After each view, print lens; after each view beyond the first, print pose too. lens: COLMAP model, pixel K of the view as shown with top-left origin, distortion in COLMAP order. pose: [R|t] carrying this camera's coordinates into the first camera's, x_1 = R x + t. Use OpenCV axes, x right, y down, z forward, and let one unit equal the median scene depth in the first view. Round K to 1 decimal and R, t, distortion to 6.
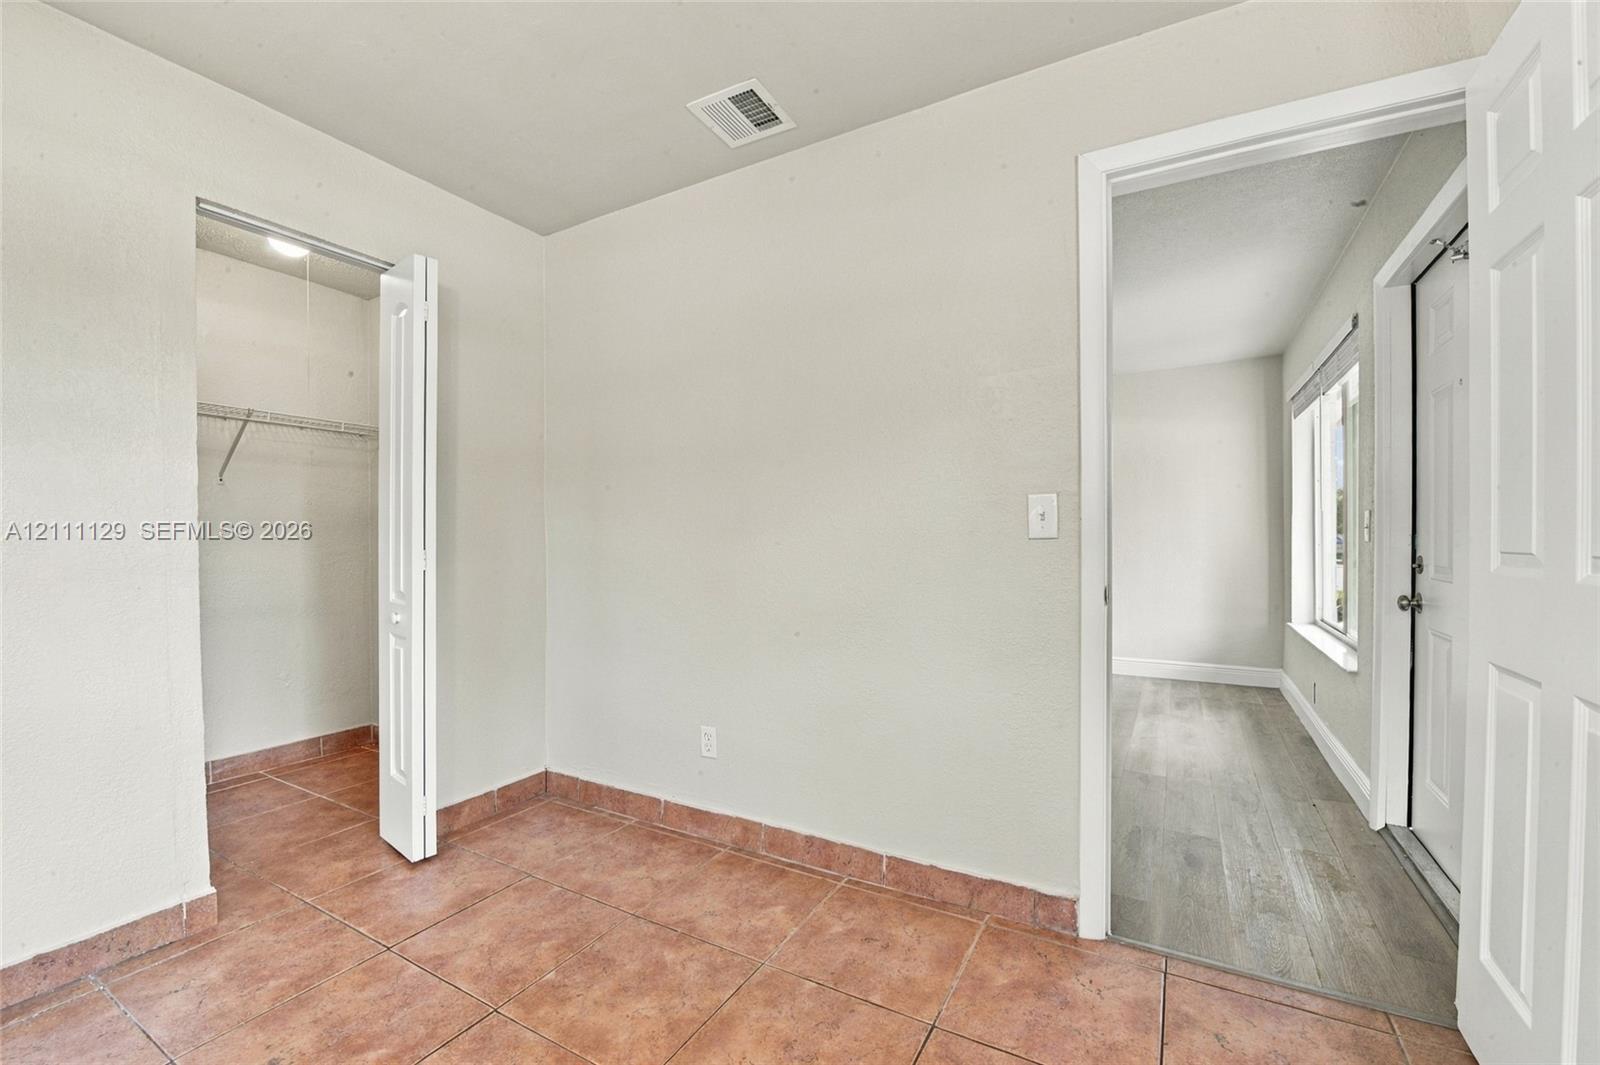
lens RADIAL K [[670.1, 0, 813.7], [0, 670.1, 541.6], [0, 0, 1]] dist [-0.001207, -0.009534]
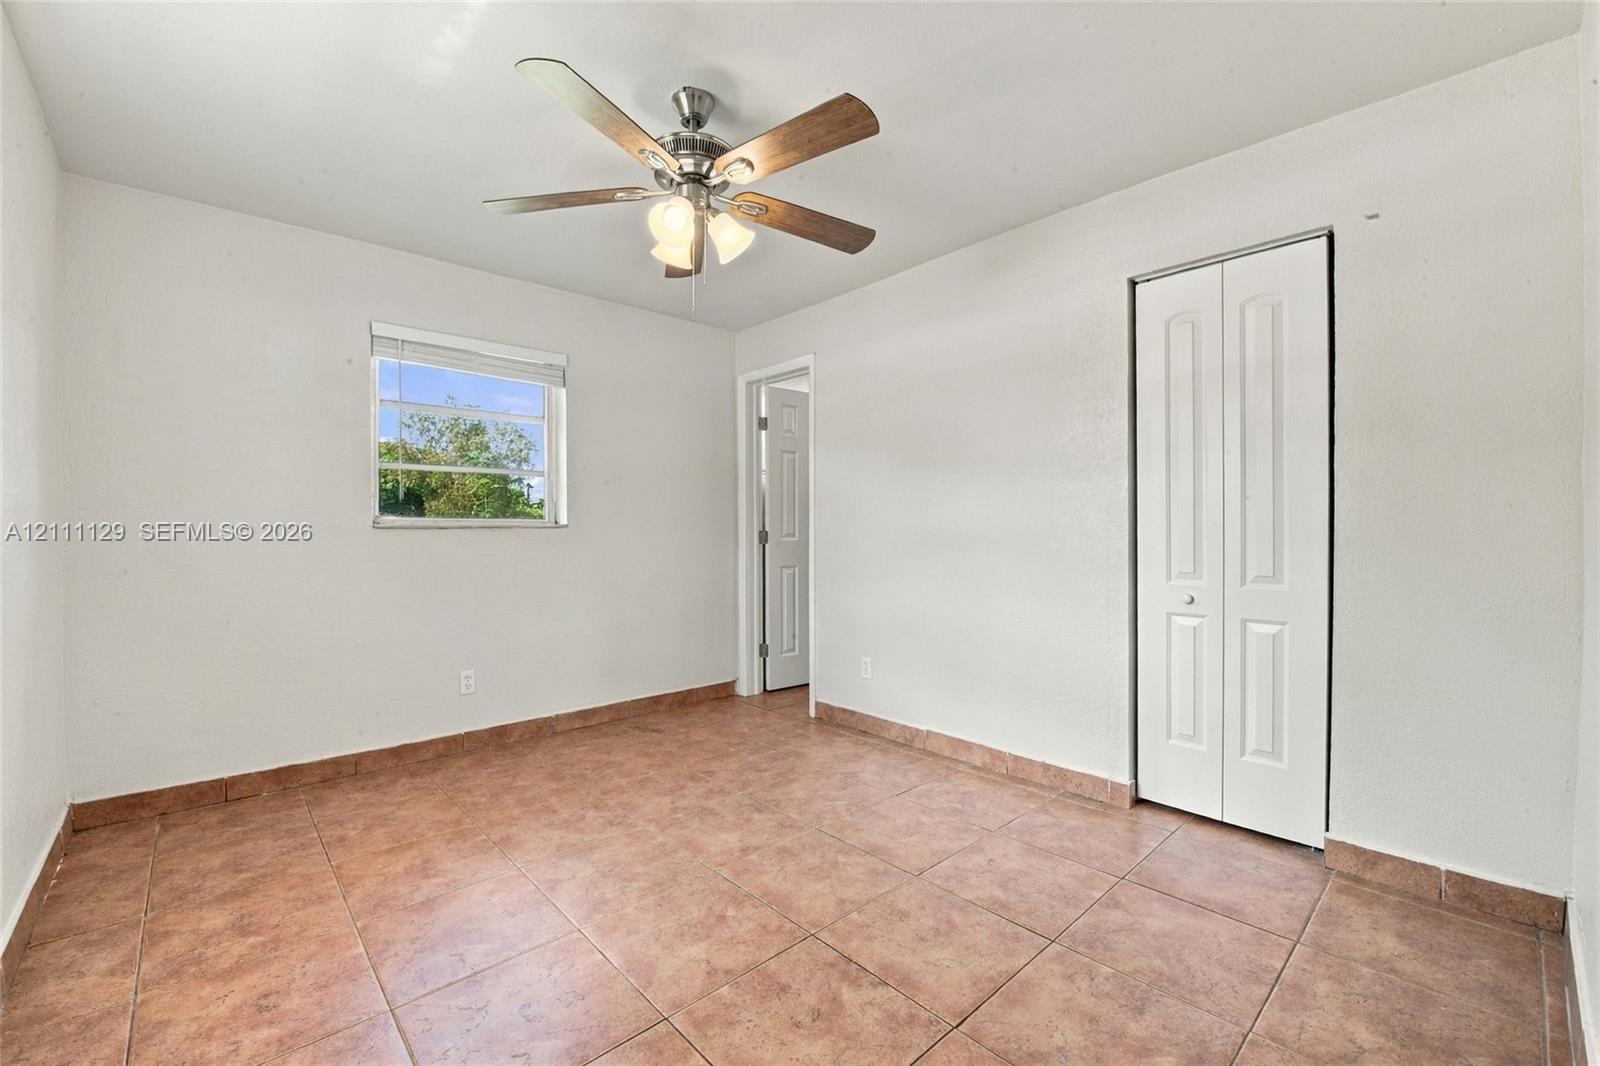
lens RADIAL K [[653.7, 0, 798.6], [0, 653.7, 522.6], [0, 0, 1]] dist [-0.020910, -0.001119]
pose [[-0.318162, 0.002760, -0.948032, 0.567043], [-0.001838, 0.999992, 0.003528, -0.023575], [0.948034, 0.002865, -0.318155, 0.726571]]
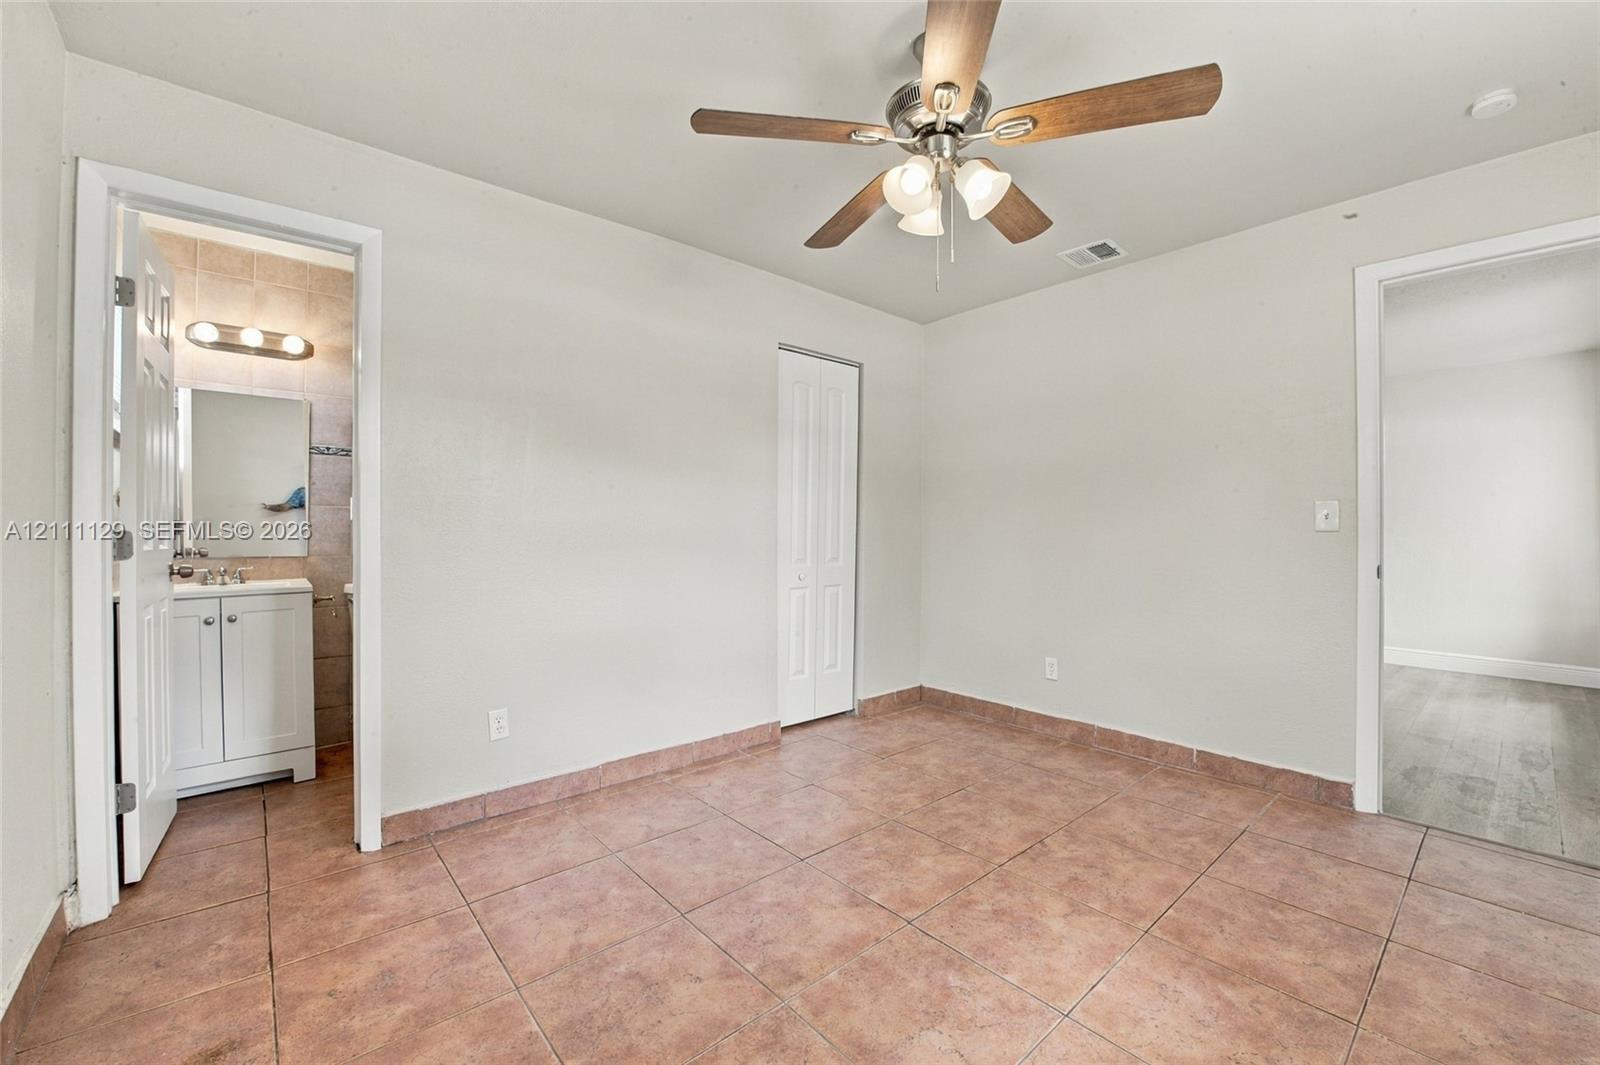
lens RADIAL K [[653.7, 0, 798.6], [0, 653.7, 522.1], [0, 0, 1]] dist [-0.020910, -0.001119]
pose [[0.938073, 0.006180, -0.346382, -0.227171], [-0.011365, 0.999852, -0.012940, 0.005670], [0.346251, 0.016075, 0.938004, -0.644038]]
